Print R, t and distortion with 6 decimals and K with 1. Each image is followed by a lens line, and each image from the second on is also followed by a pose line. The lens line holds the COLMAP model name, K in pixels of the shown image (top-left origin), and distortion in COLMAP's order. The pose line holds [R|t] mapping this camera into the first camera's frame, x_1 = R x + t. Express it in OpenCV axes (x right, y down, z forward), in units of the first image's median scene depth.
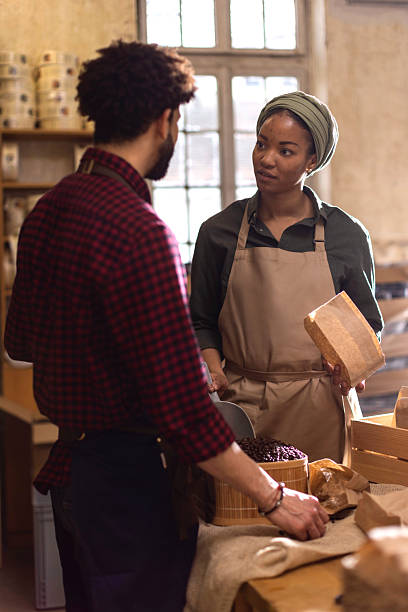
lens RADIAL K [[900.3, 0, 205.3], [0, 900.3, 281.4], [0, 0, 1]] dist [0.039099, 0.094429]
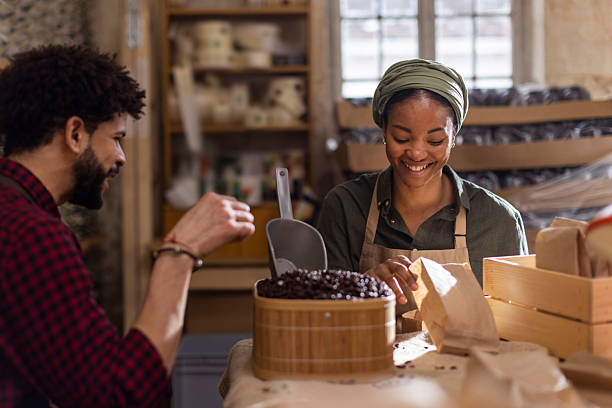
lens RADIAL K [[884.3, 0, 306.0], [0, 884.3, 204.0], [0, 0, 1]] dist [0.001632, 0.058817]
pose [[0.984974, 0.022108, -0.171280, 0.071894], [-0.012000, 0.998137, 0.059824, 0.033614], [0.172284, -0.056870, 0.983404, 0.124404]]
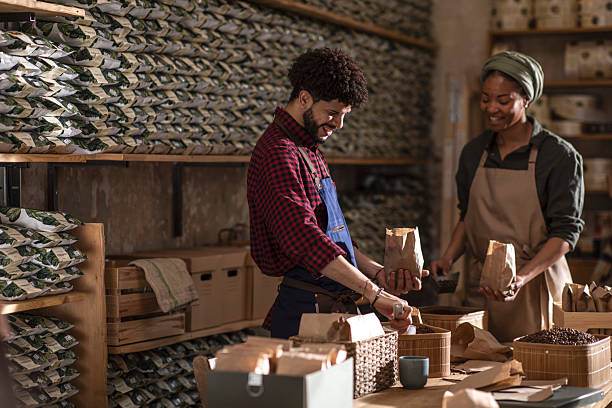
lens RADIAL K [[1467.5, 0, 305.7], [0, 1467.5, 214.4], [0, 0, 1]] dist [0.051363, 0.176849]
pose [[0.823105, 0.049644, -0.565716, 0.556082], [-0.024142, 0.998330, 0.052482, -0.041627], [0.567376, -0.029540, 0.822929, -0.509368]]
